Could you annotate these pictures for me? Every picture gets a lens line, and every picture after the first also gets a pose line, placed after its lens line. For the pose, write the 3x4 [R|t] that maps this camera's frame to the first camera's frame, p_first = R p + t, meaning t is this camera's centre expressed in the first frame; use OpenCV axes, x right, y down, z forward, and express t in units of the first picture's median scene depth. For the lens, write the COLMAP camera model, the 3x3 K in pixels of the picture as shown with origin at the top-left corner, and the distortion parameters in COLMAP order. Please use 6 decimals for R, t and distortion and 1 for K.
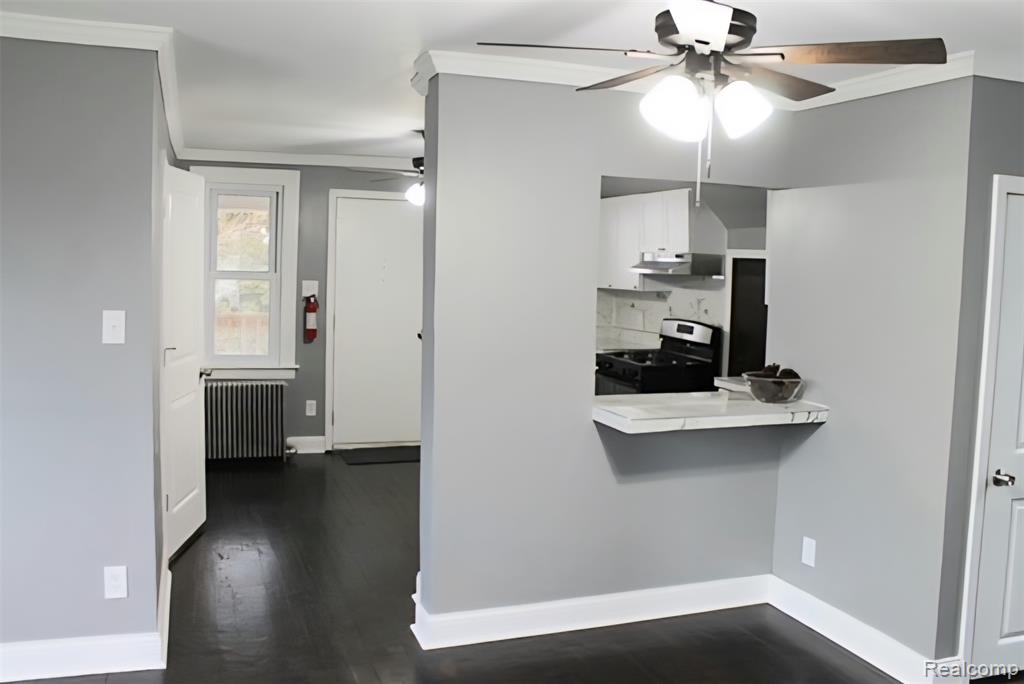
lens RADIAL K [[856.2, 0, 512.0], [0, 856.2, 342.0], [0, 0, 1]] dist [-0.073850, 0.003596]
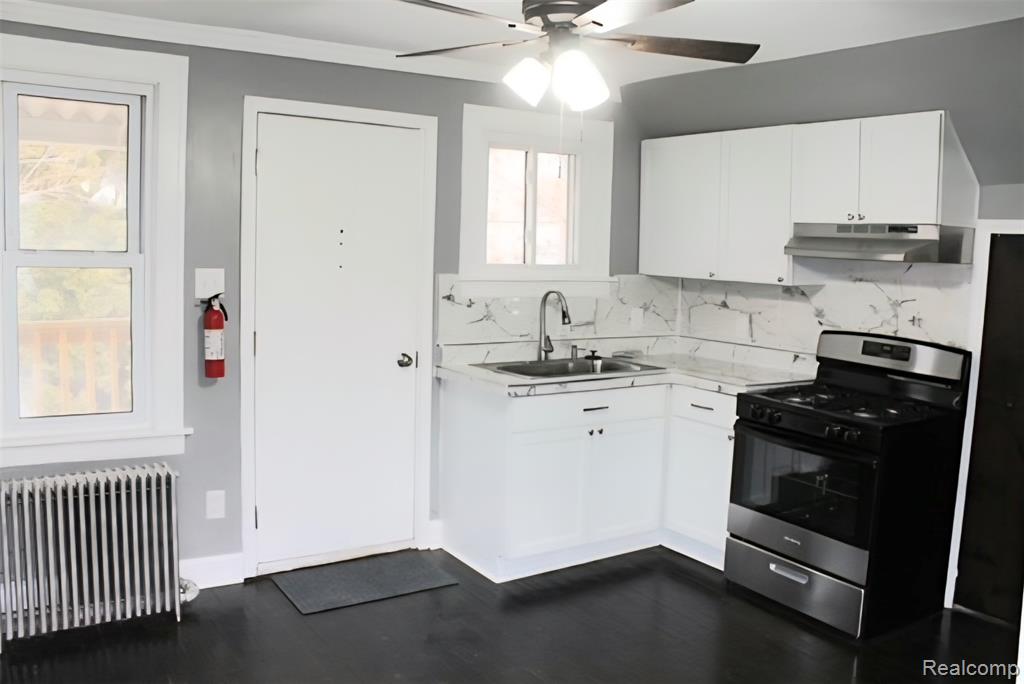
lens RADIAL K [[856.2, 0, 512.0], [0, 856.2, 342.0], [0, 0, 1]] dist [-0.073850, 0.003596]
pose [[0.971348, -0.021913, 0.236647, -0.181530], [0.014066, 0.999295, 0.034800, -0.042358], [-0.237243, -0.030474, 0.970972, 0.446940]]
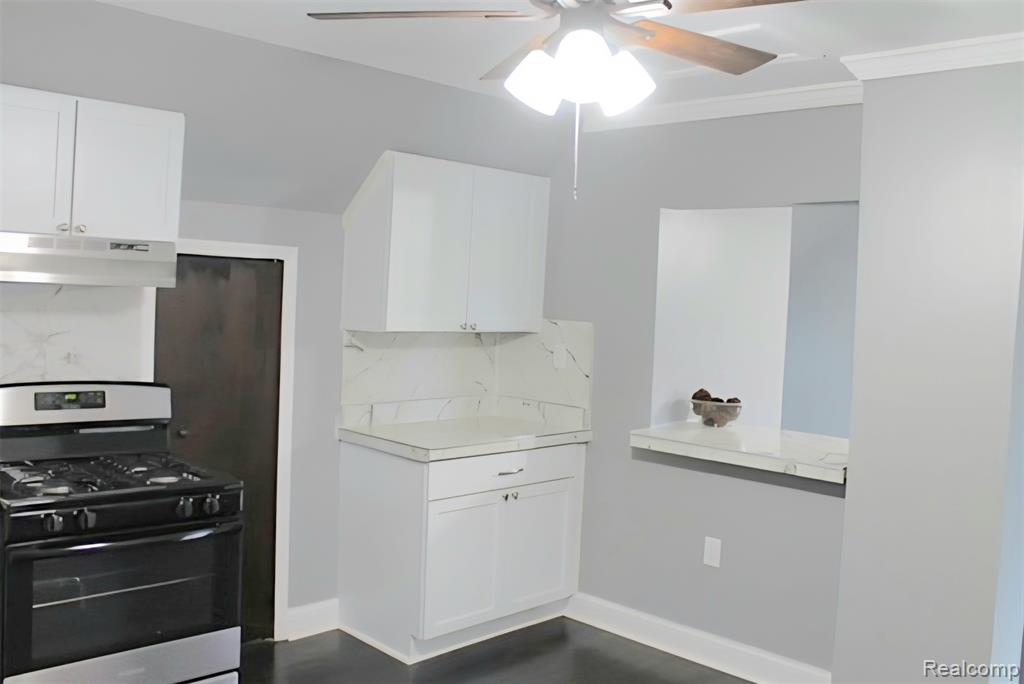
lens RADIAL K [[957.0, 0, 512.0], [0, 957.0, 342.0], [0, 0, 1]] dist [0.005314, 0.002541]
pose [[-0.431625, -0.093037, 0.897242, -0.341861], [0.029687, 0.992663, 0.117212, -0.093673], [-0.901564, 0.077228, -0.425697, 0.931355]]
